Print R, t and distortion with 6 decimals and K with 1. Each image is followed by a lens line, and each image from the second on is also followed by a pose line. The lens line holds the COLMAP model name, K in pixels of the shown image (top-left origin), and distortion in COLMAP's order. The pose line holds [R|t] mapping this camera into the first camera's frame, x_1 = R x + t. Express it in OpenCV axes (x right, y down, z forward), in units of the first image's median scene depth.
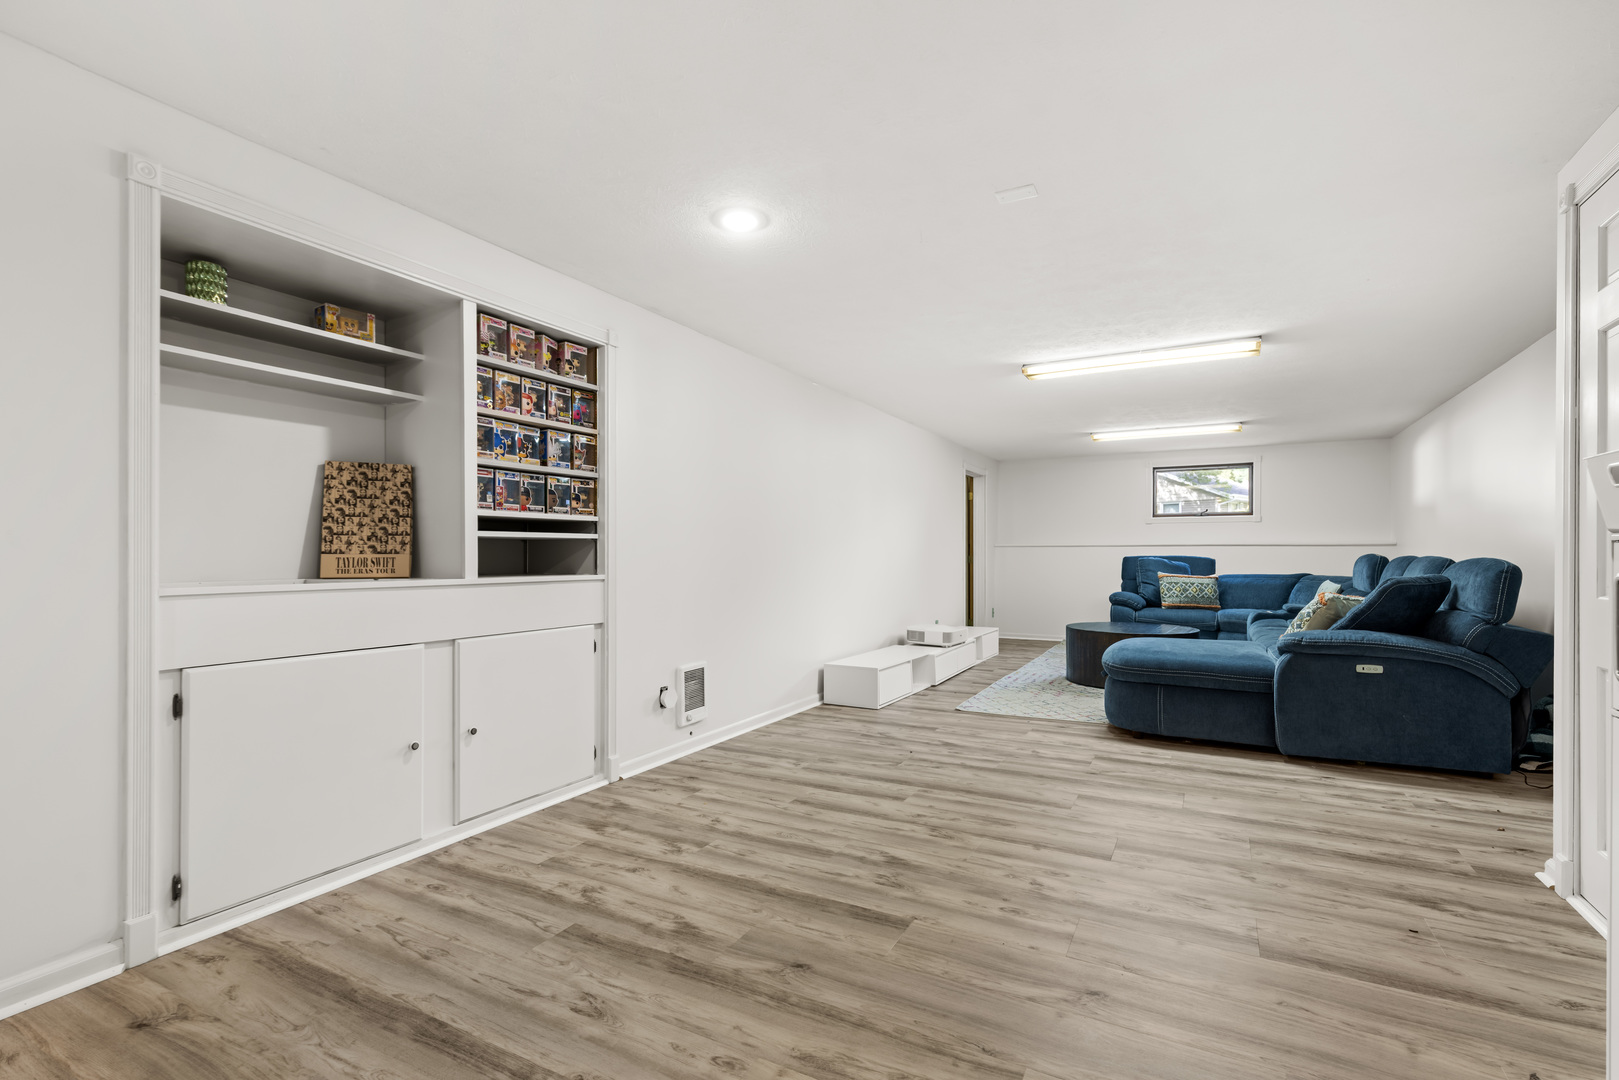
lens RADIAL K [[737.9, 0, 813.2], [0, 737.9, 546.3], [0, 0, 1]] dist [0.003644, 0.000035]
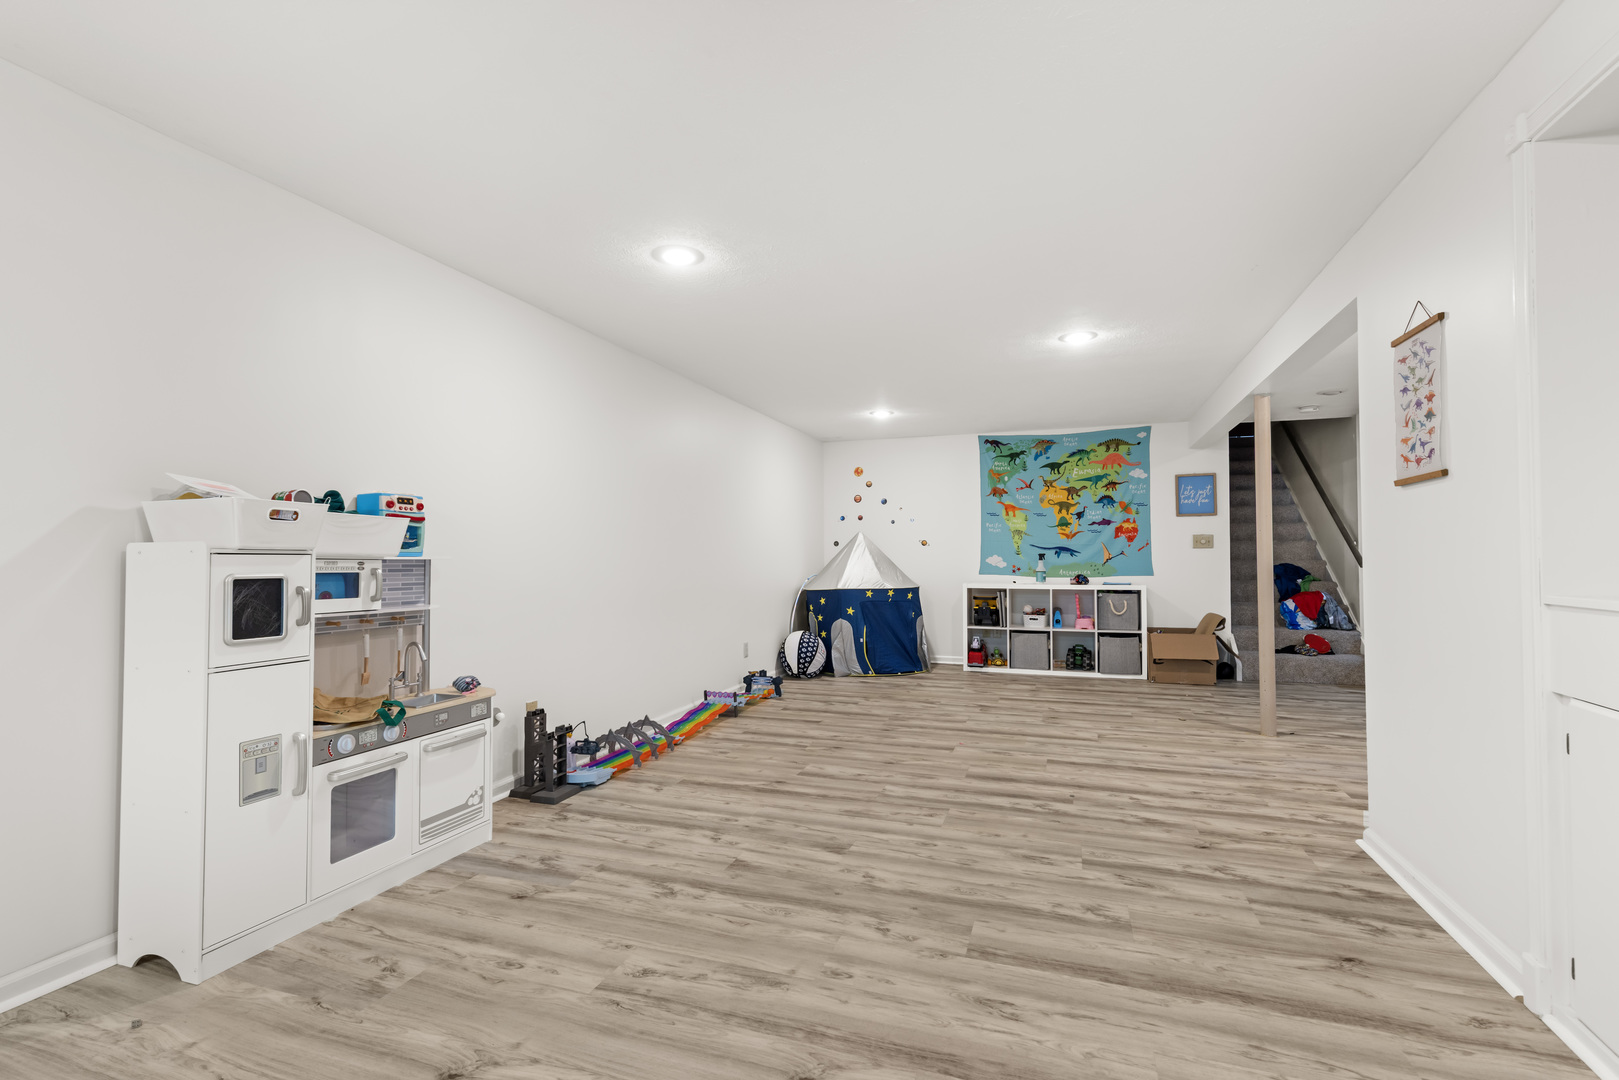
lens RADIAL K [[737.9, 0, 809.2], [0, 737.9, 544.5], [0, 0, 1]] dist [0.003644, 0.000035]
pose [[-0.987367, 0.004347, -0.158388, 0.109922], [0.008619, 0.999617, -0.026295, 0.016857], [0.158213, -0.027328, -0.987027, 1.993763]]
